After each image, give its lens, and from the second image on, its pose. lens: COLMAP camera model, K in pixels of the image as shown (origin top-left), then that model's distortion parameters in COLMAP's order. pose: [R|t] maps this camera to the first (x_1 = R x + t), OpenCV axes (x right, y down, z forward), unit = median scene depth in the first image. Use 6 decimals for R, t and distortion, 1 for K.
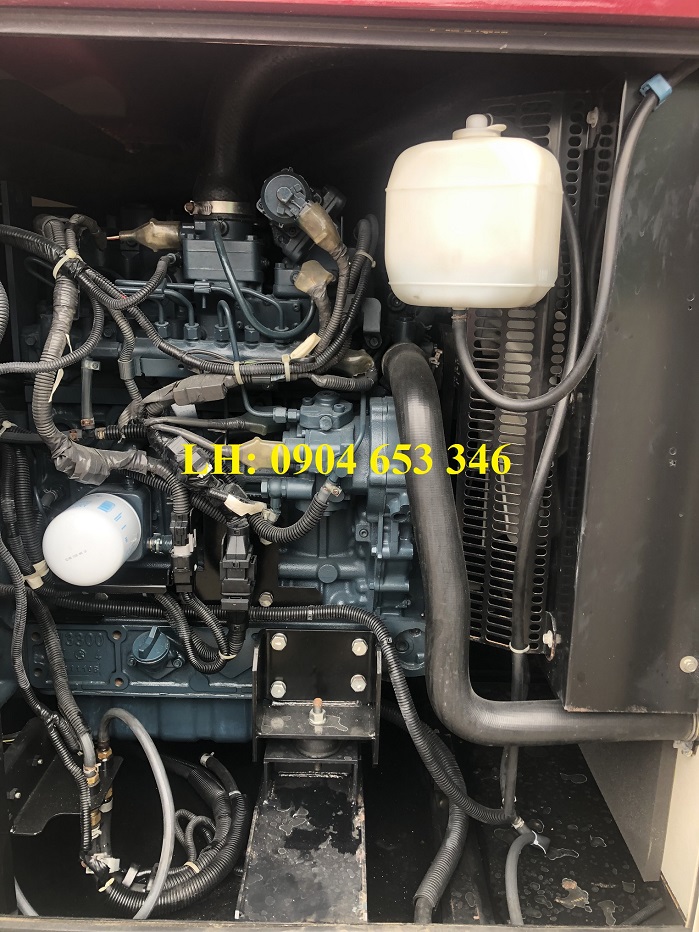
lens RADIAL K [[756.4, 0, 356.6], [0, 756.4, 461.4], [0, 0, 1]] dist [0.030236, -0.021543]
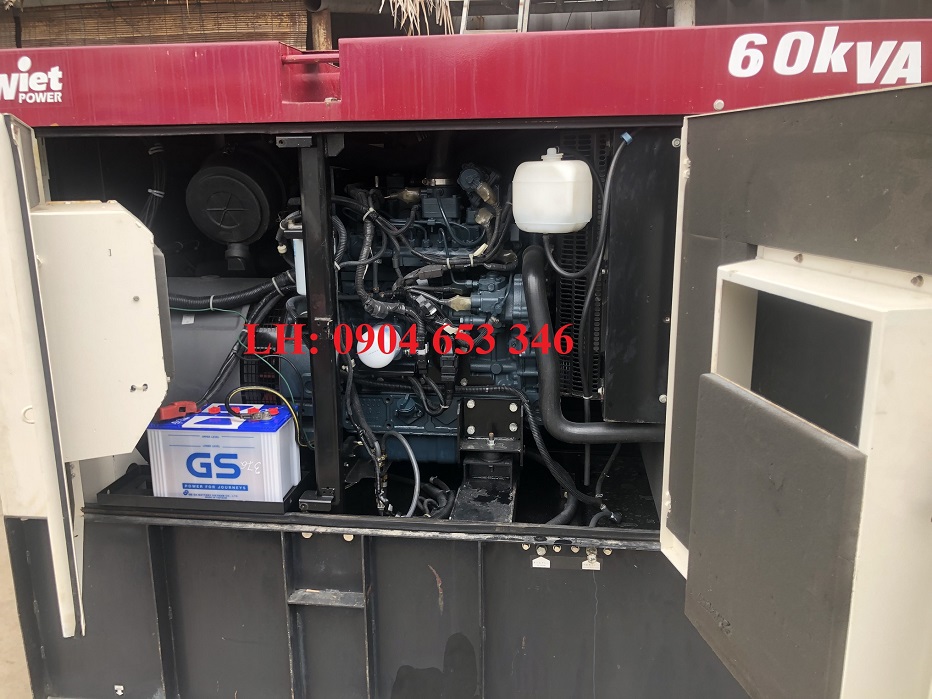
lens RADIAL K [[756.4, 0, 459.6], [0, 756.4, 353.5], [0, 0, 1]] dist [0.030236, -0.021543]
pose [[0.989895, -0.005679, -0.141686, 0.158111], [0.007309, 0.999913, 0.010990, 0.102349], [0.141611, -0.011915, 0.989851, -1.002442]]
